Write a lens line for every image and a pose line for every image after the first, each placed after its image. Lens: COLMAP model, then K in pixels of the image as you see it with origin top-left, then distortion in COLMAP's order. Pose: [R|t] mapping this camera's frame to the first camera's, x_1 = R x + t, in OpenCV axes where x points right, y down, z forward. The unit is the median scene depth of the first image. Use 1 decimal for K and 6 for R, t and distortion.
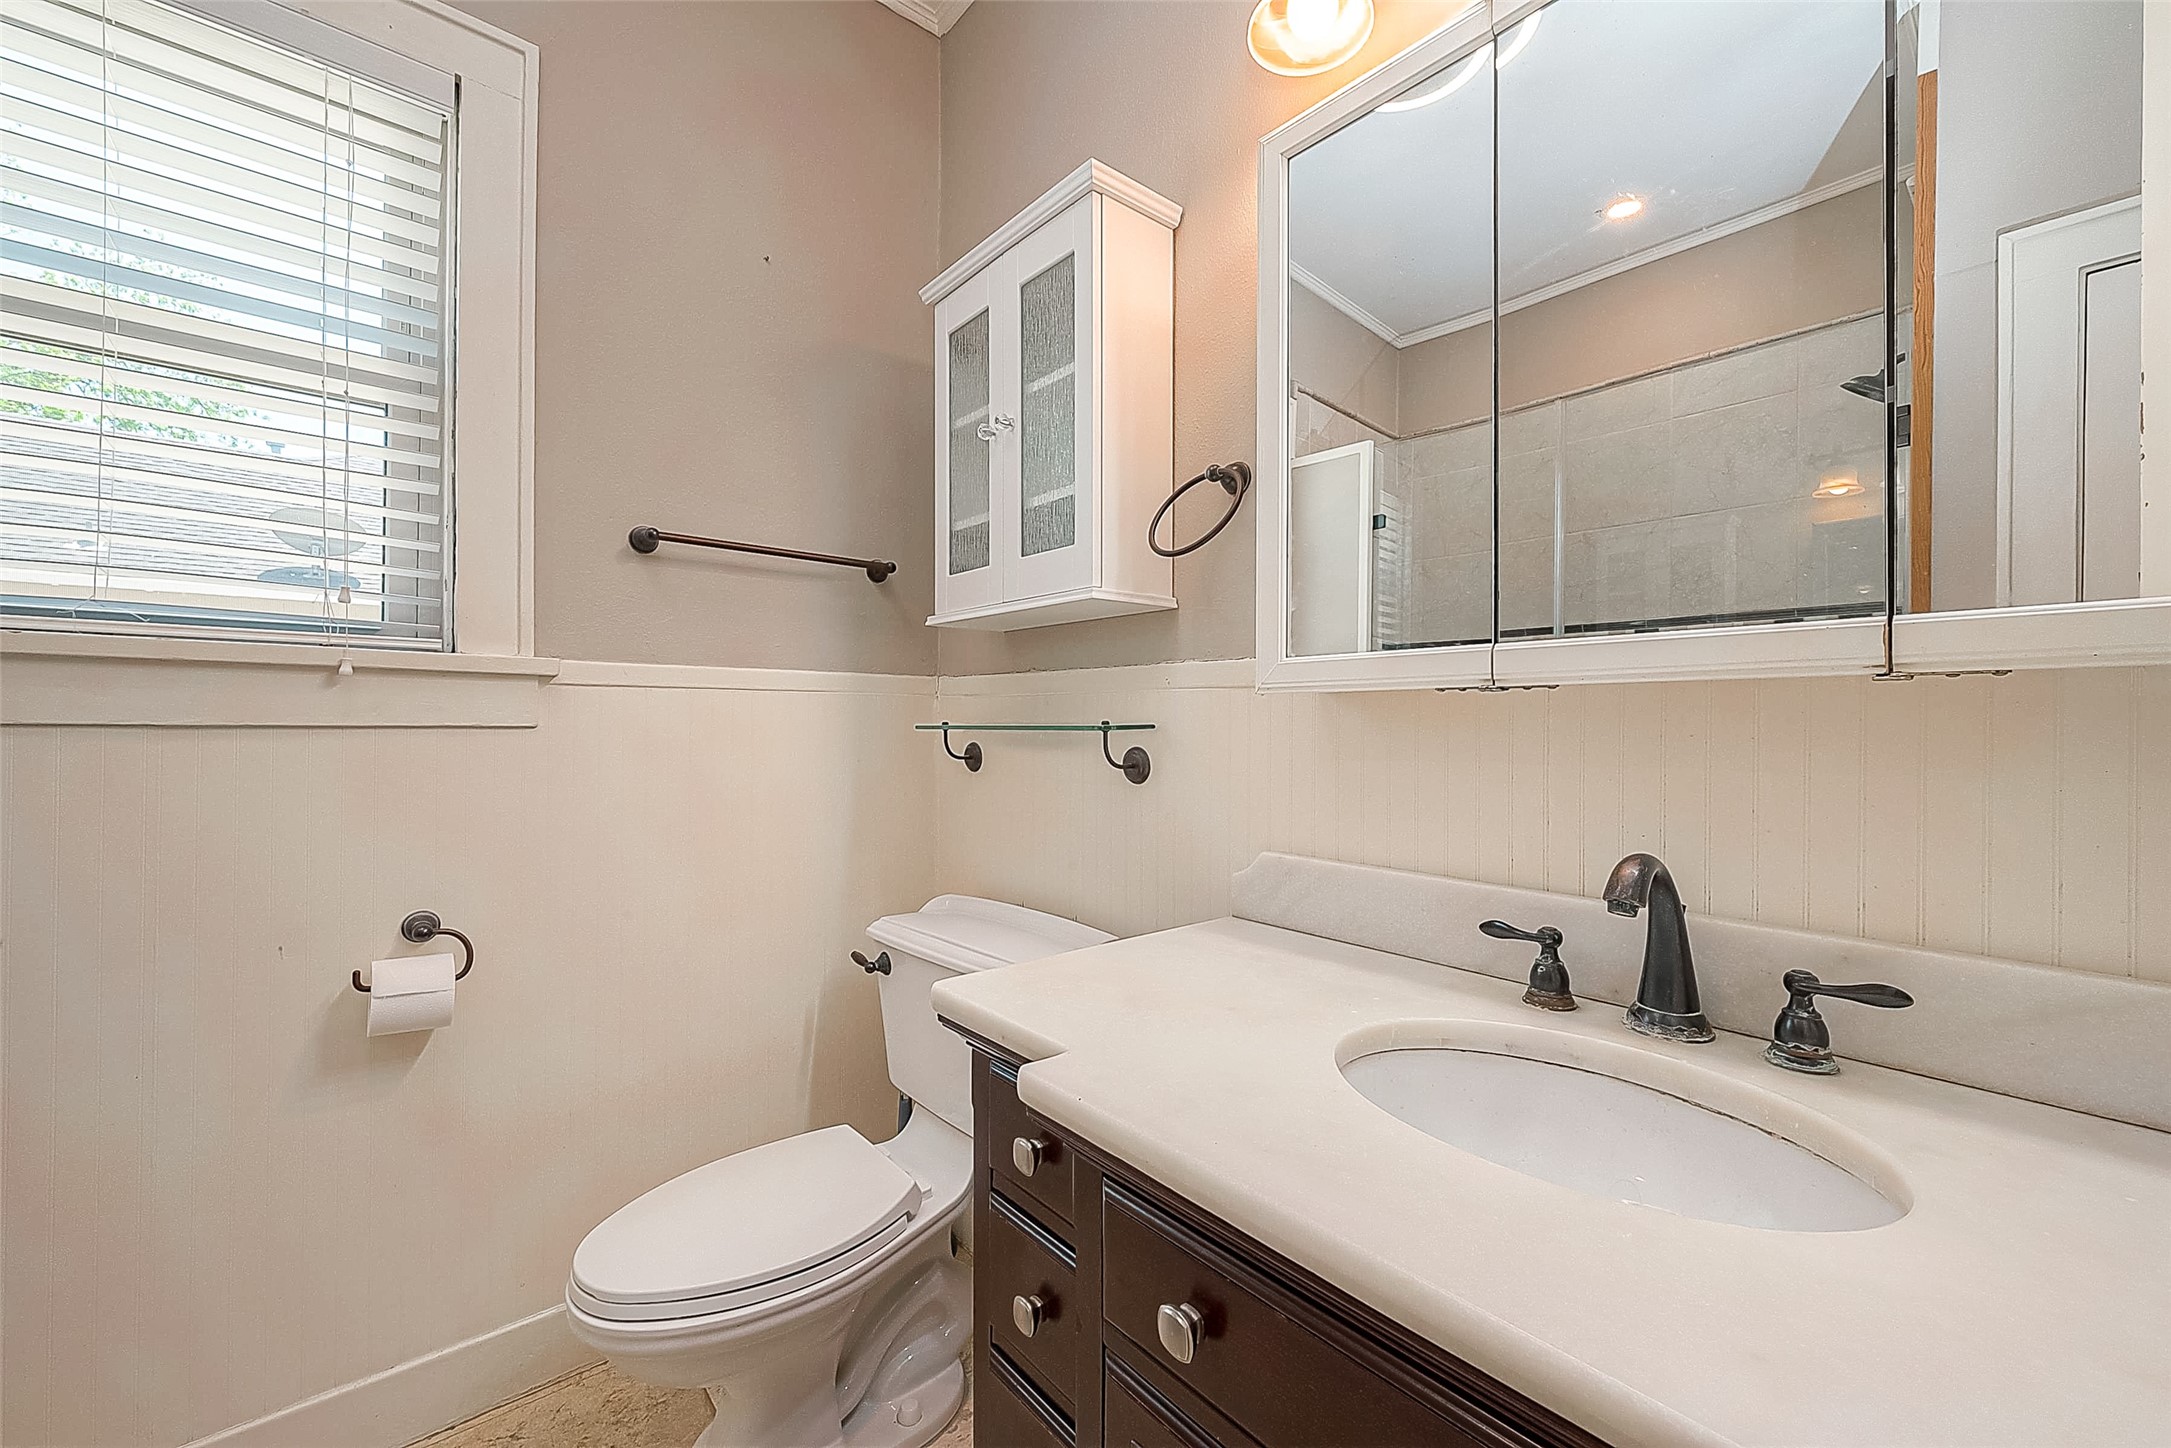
lens RADIAL K [[842.5, 0, 1079.3], [0, 842.5, 722.6], [0, 0, 1]] dist [-0.001816, -0.000079]
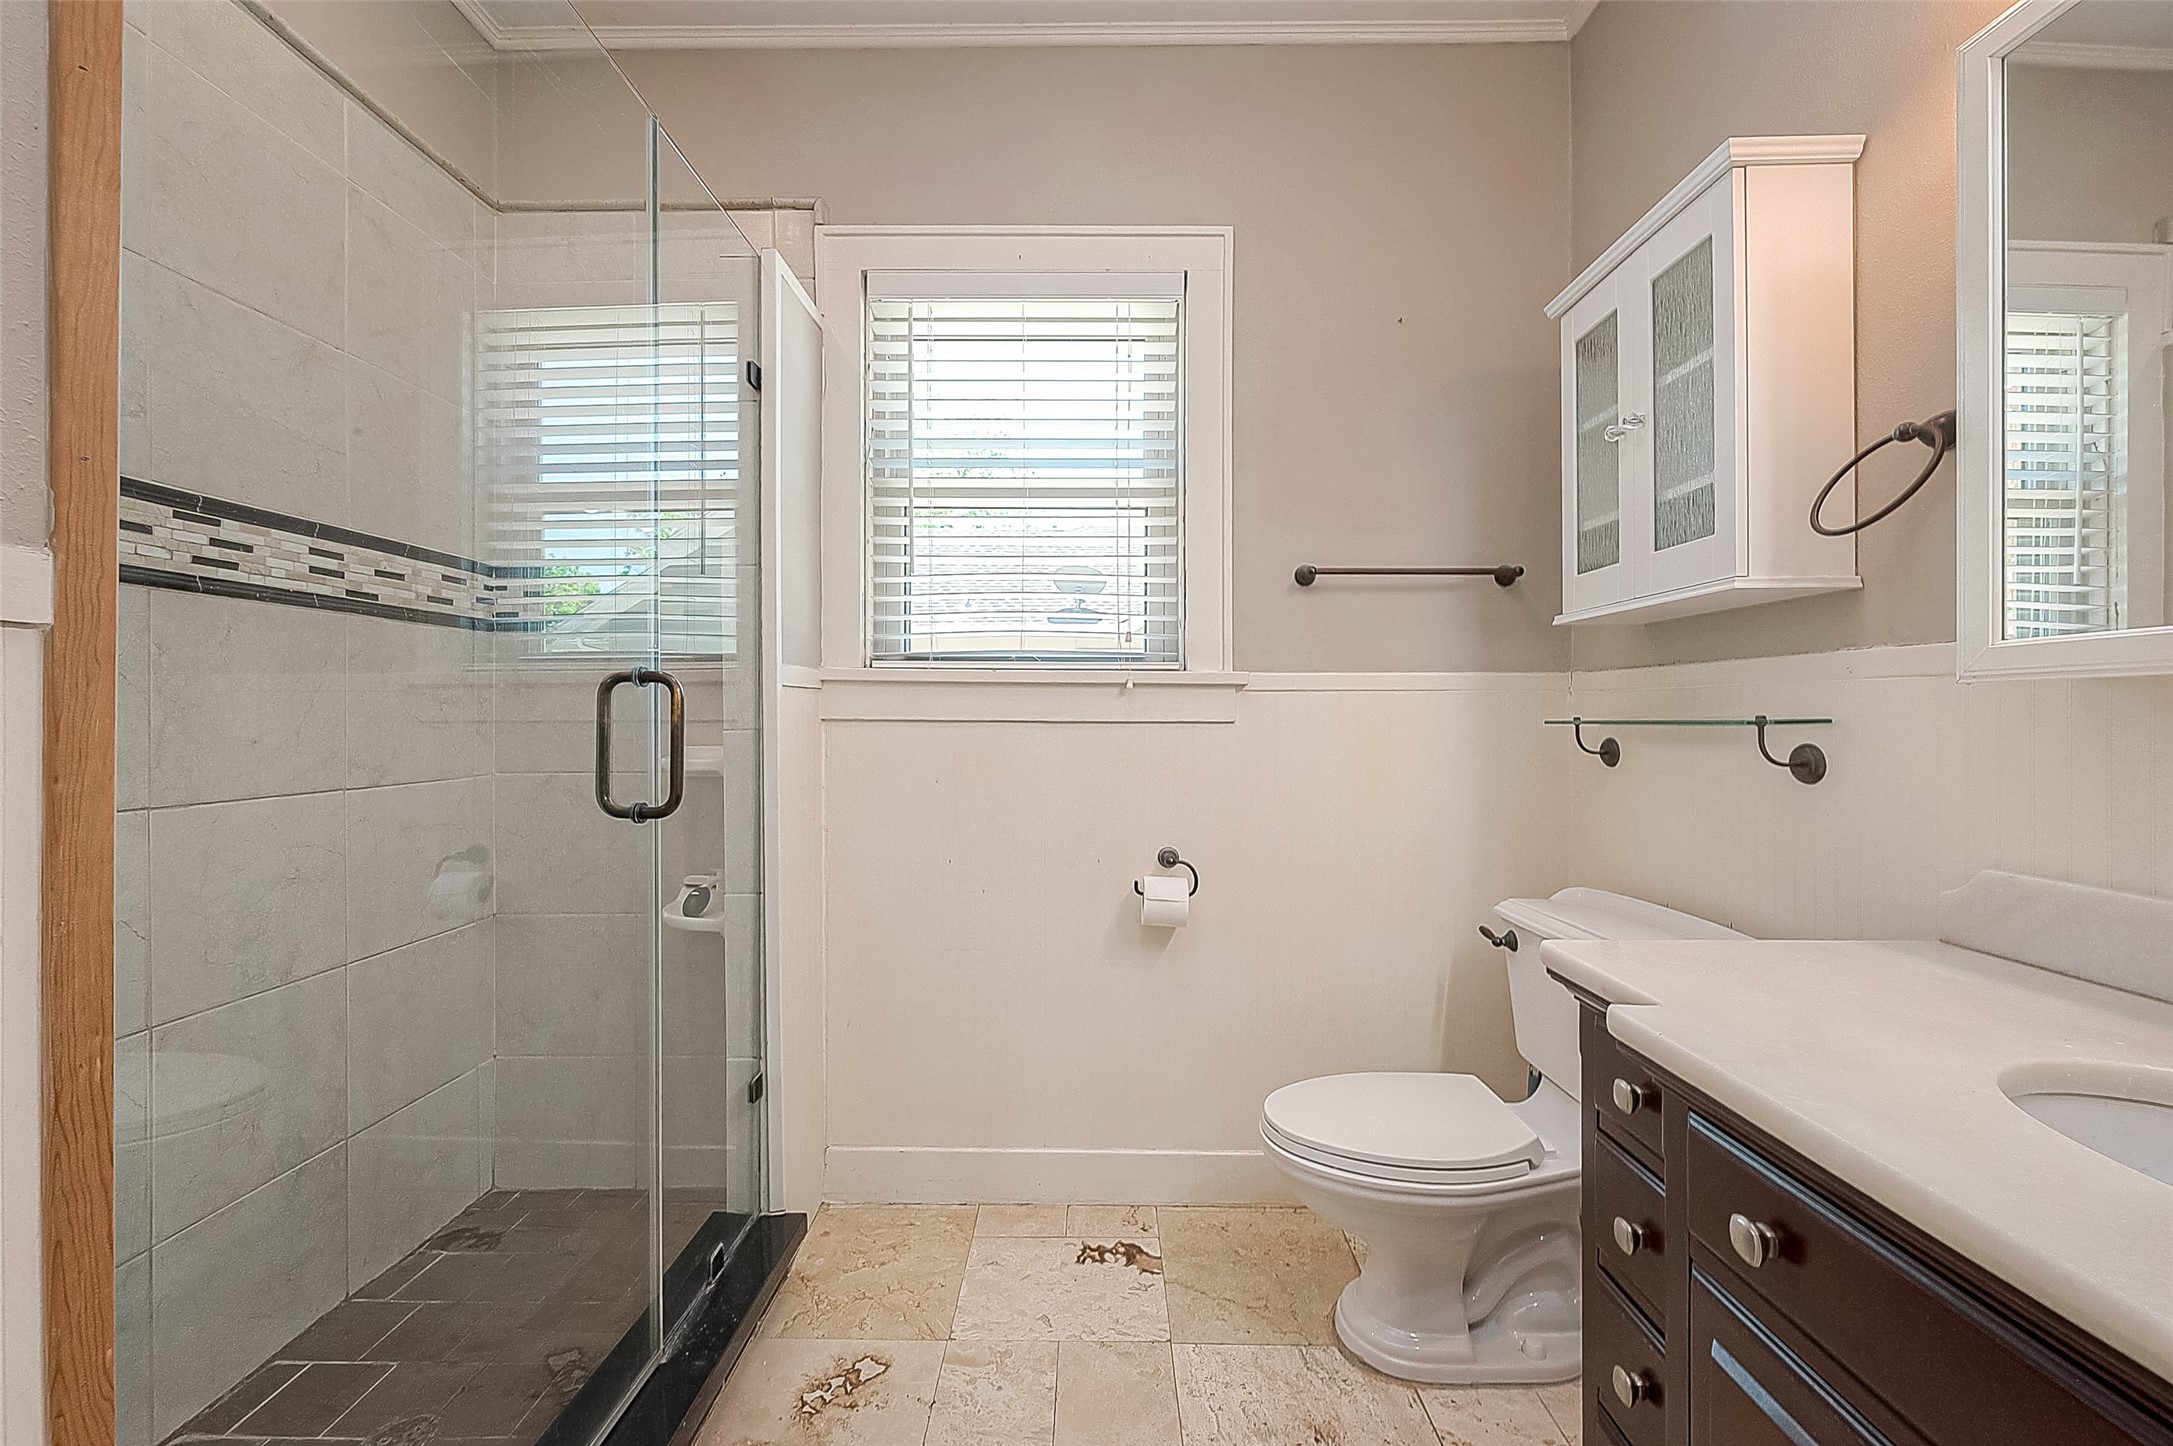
lens RADIAL K [[851.5, 0, 1094.7], [0, 851.5, 720.2], [0, 0, 1]] dist [0.000627, -0.000262]
pose [[0.760680, -0.003530, -0.649117, 0.085641], [0.004315, 0.999991, -0.000381, 0.000929], [0.649113, -0.002511, 0.760688, -0.210067]]
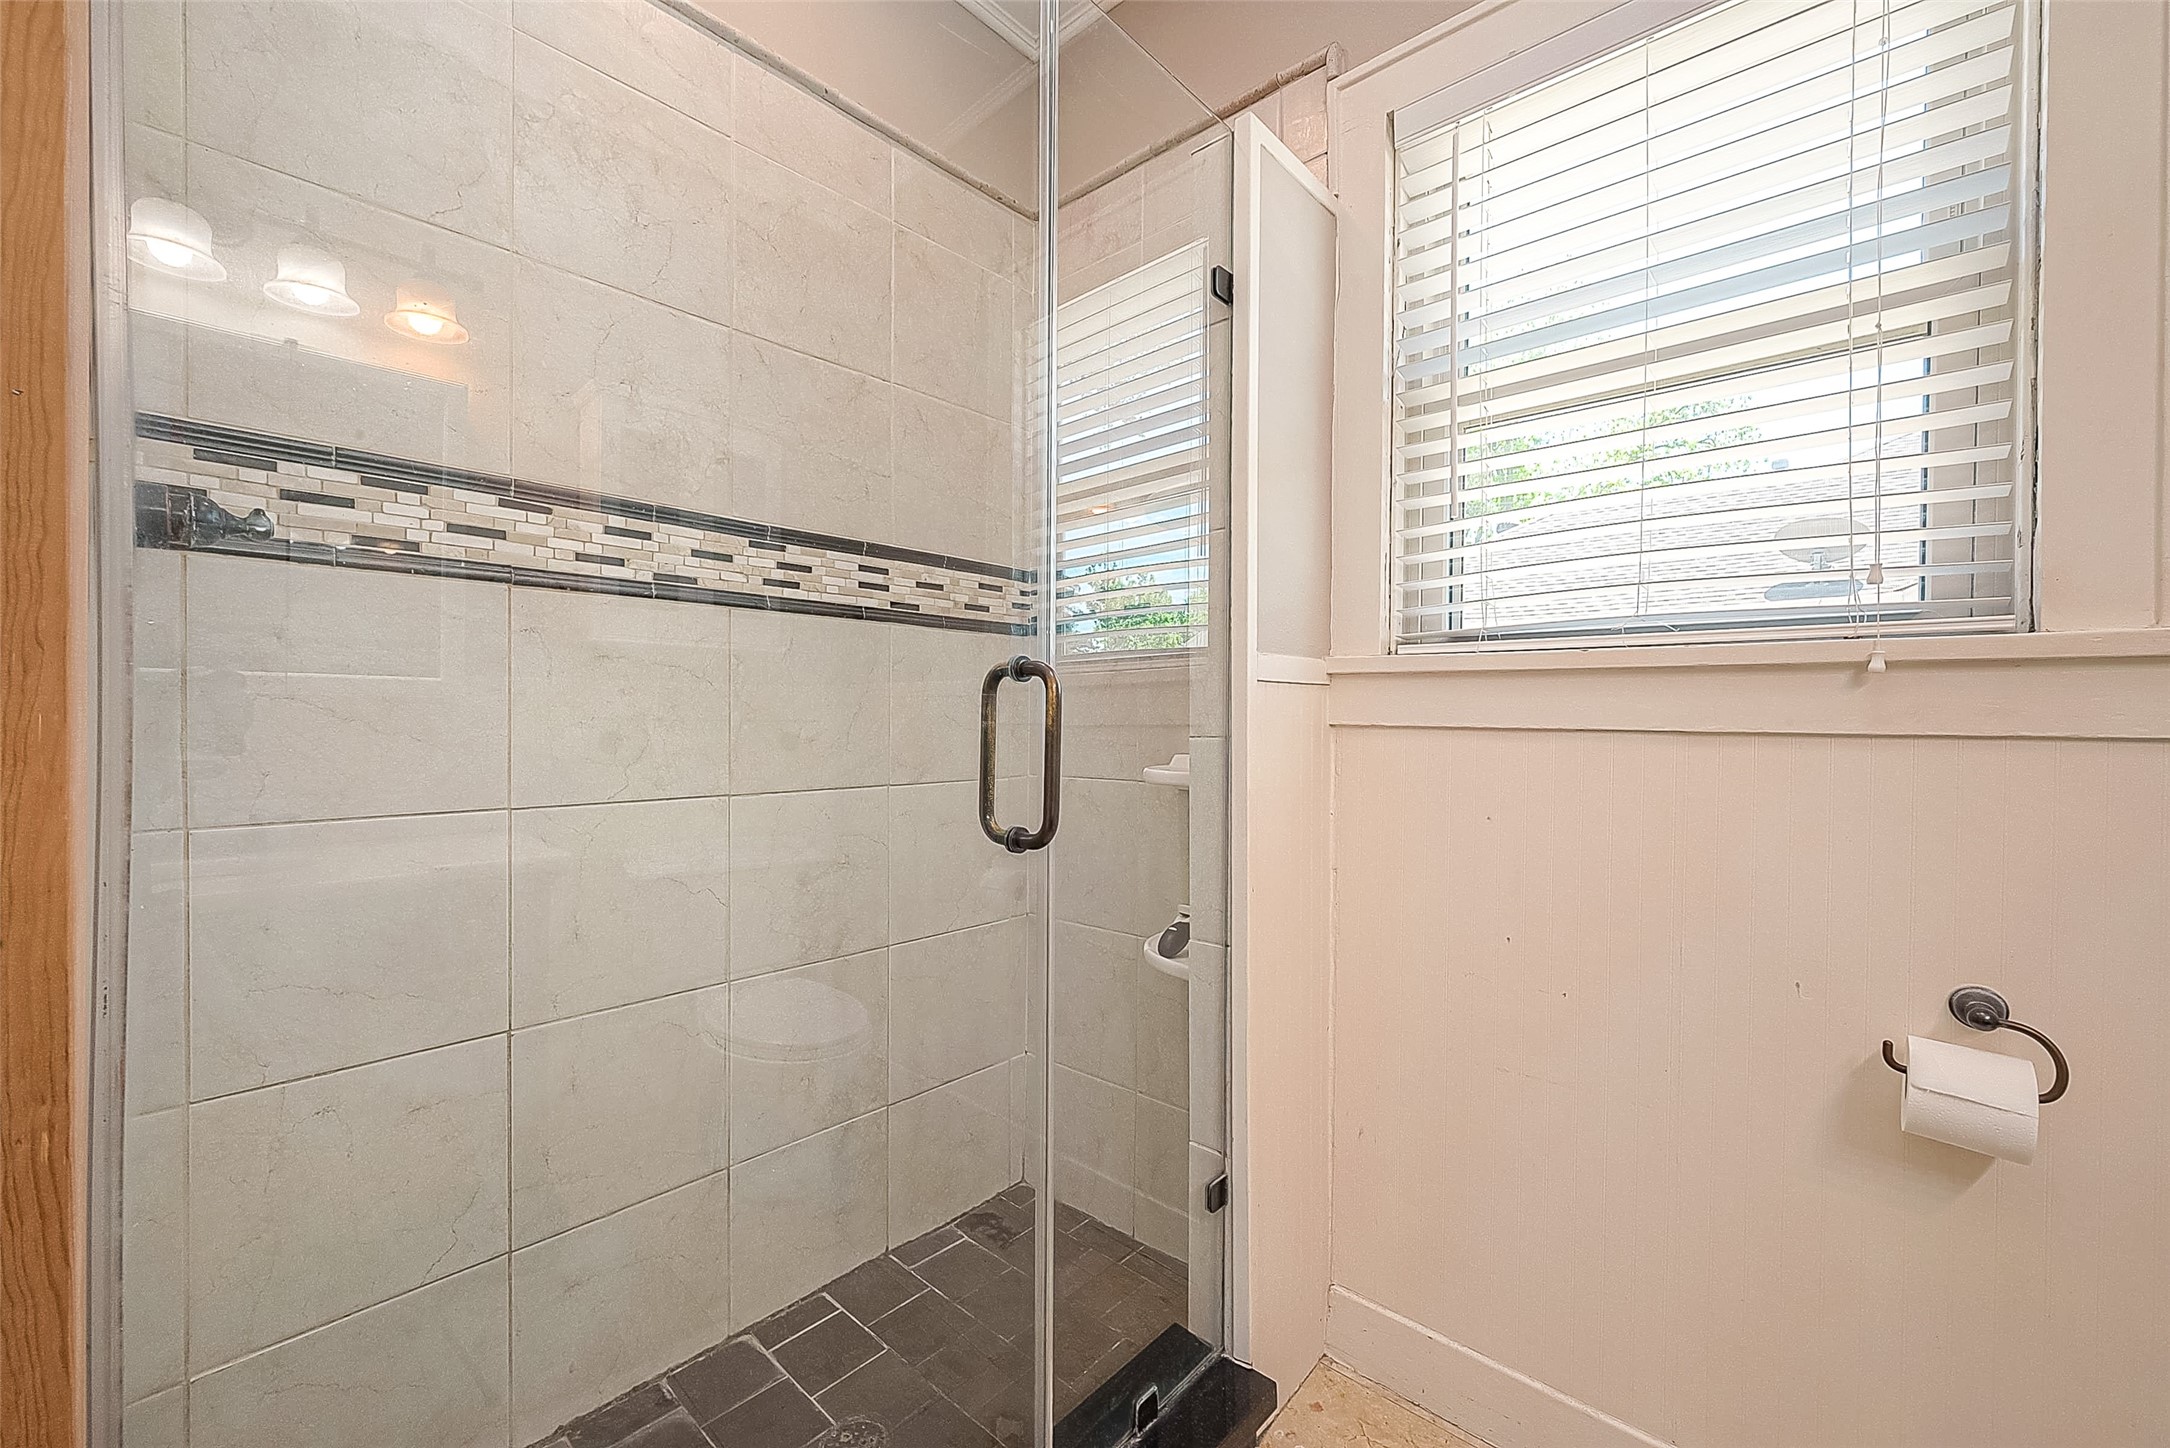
lens RADIAL K [[855.8, 0, 1087.5], [0, 855.8, 725.9], [0, 0, 1]] dist [-0.000560, -0.000247]
pose [[0.135375, 0.001485, -0.990793, -0.141149], [-0.006277, 0.999980, 0.000641, -0.000362], [0.990775, 0.006133, 0.135381, 0.119864]]
